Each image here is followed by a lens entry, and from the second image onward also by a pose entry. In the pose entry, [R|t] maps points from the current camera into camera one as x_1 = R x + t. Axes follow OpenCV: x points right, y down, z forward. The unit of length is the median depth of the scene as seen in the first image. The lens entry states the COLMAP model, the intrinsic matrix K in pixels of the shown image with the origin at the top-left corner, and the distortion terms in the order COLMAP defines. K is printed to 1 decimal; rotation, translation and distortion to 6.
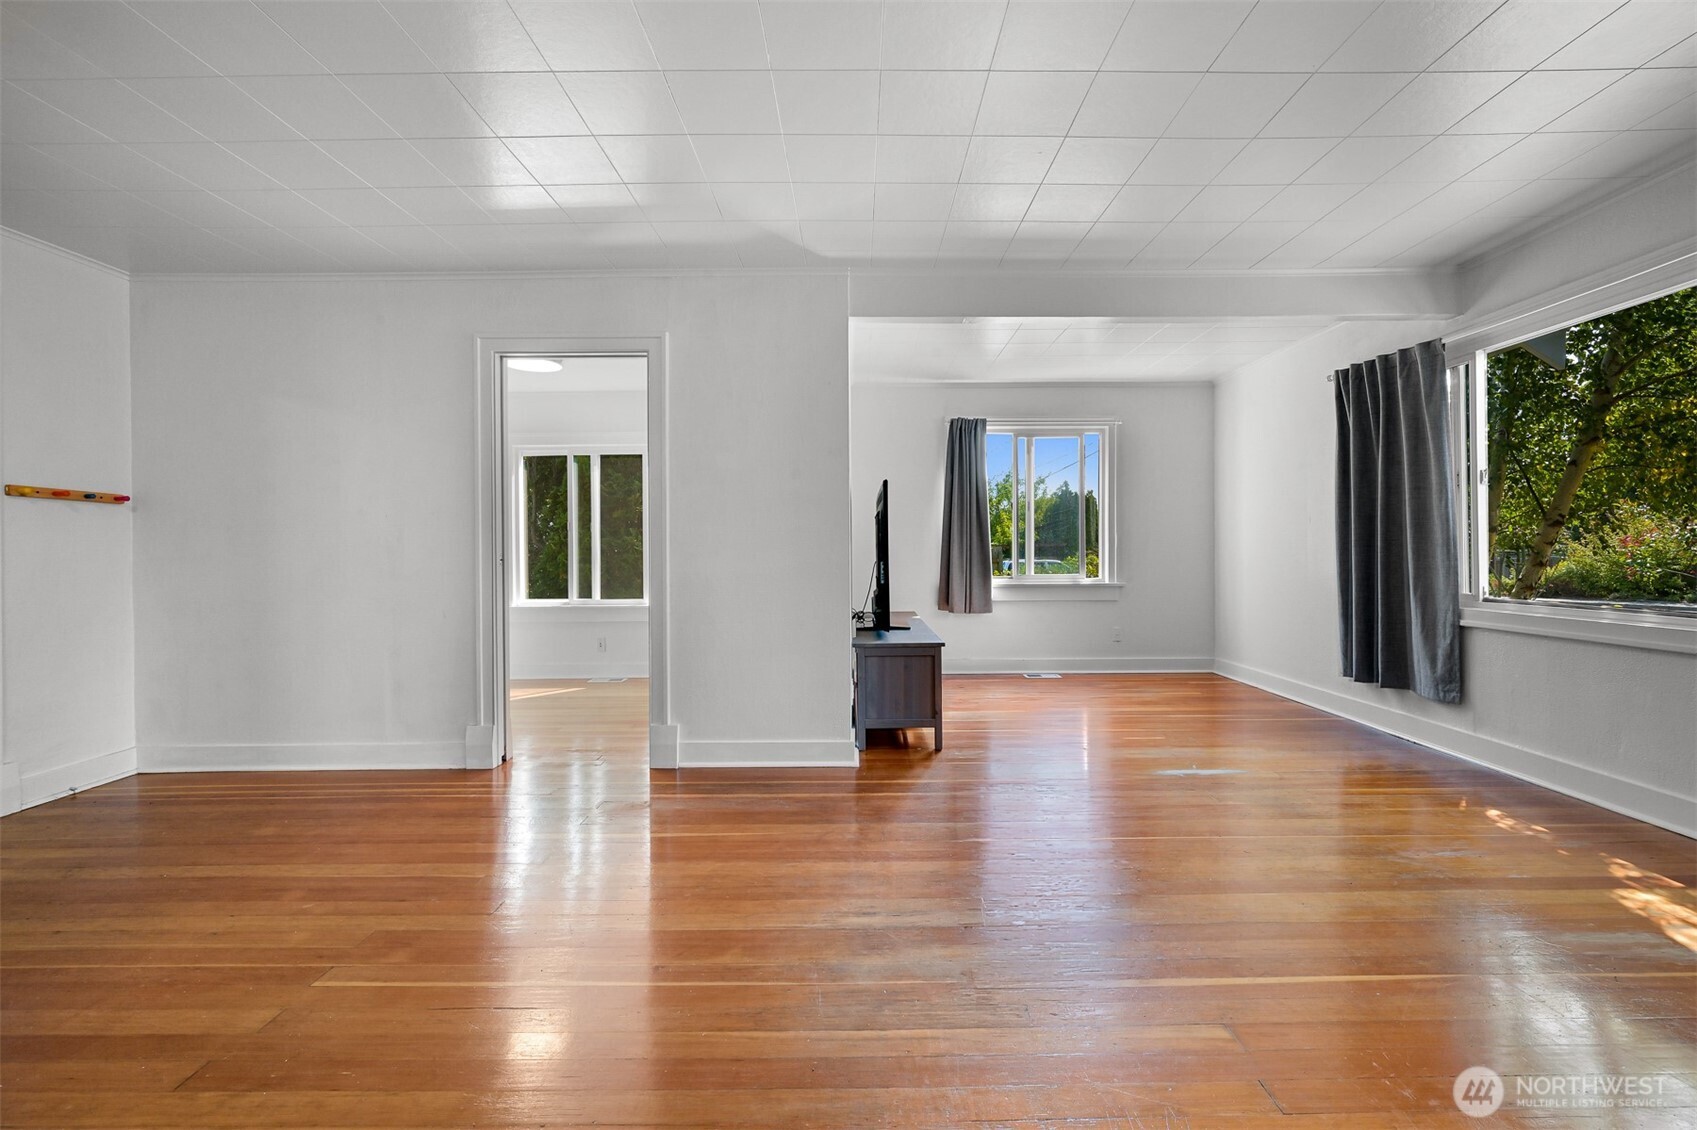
lens RADIAL K [[711.0, 0, 874.1], [0, 711.0, 549.8], [0, 0, 1]] dist [-0.001495, -0.000002]
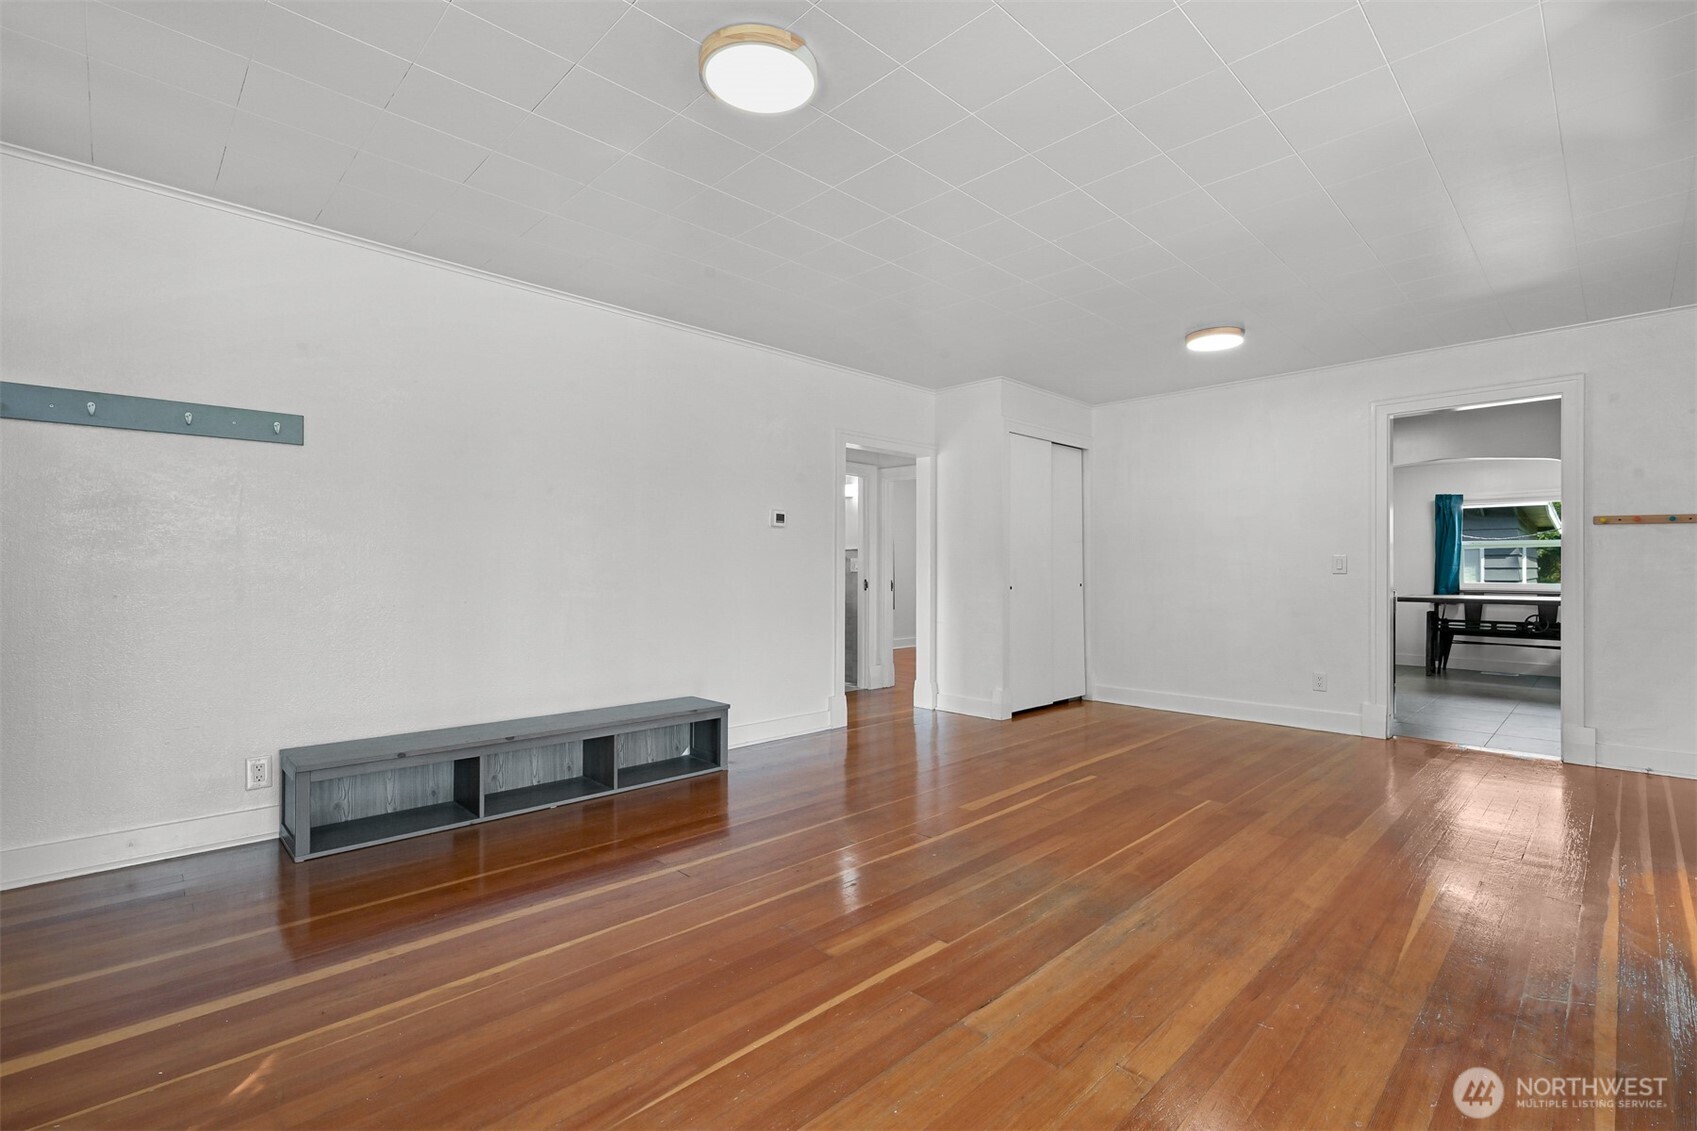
lens RADIAL K [[756.5, 0, 861.5], [0, 756.5, 566.8], [0, 0, 1]] dist [-0.002483, -0.000324]
pose [[-0.716702, 0.007691, -0.697337, 0.660559], [-0.000272, 0.999936, 0.011308, -0.011749], [0.697380, 0.008294, -0.716654, 0.949792]]
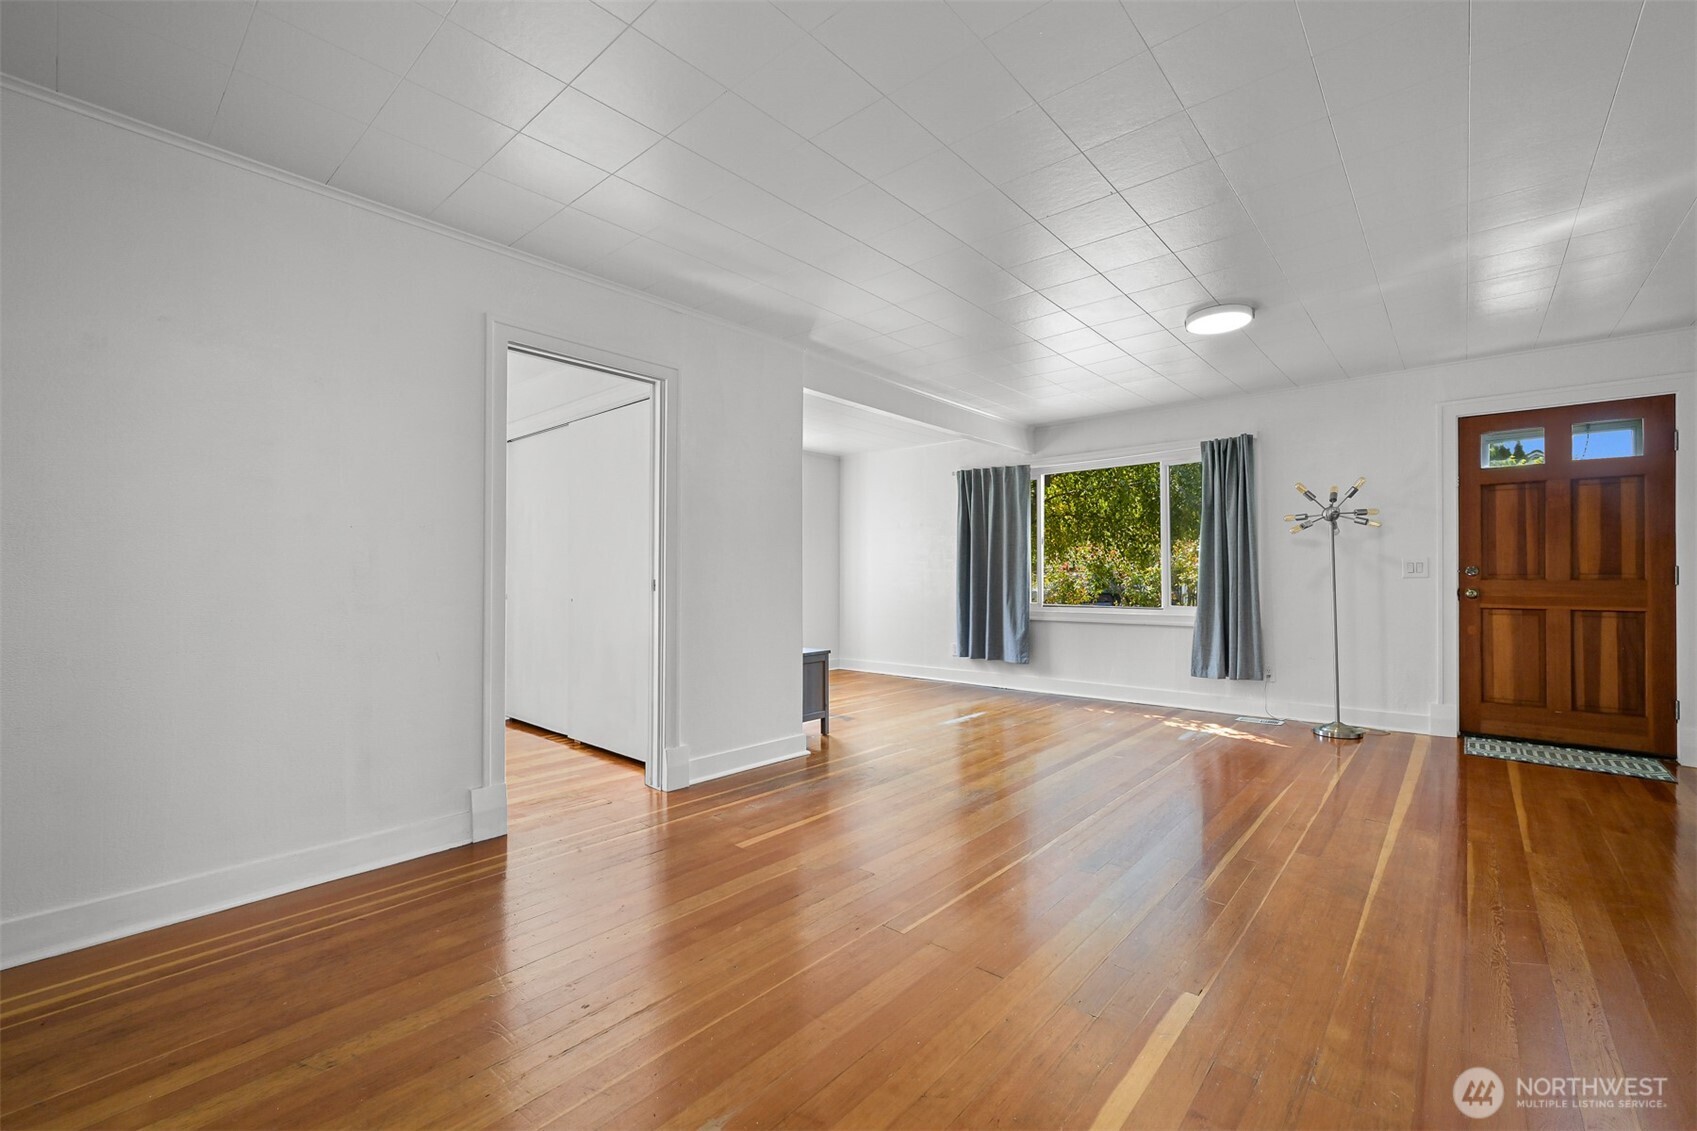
lens RADIAL K [[711.0, 0, 855.6], [0, 711.0, 560.0], [0, 0, 1]] dist [-0.001495, -0.000002]
pose [[0.657457, 0.023691, 0.753119, -0.904344], [-0.002722, 0.999574, -0.029068, 0.005278], [-0.753487, 0.017061, 0.657241, 0.126693]]
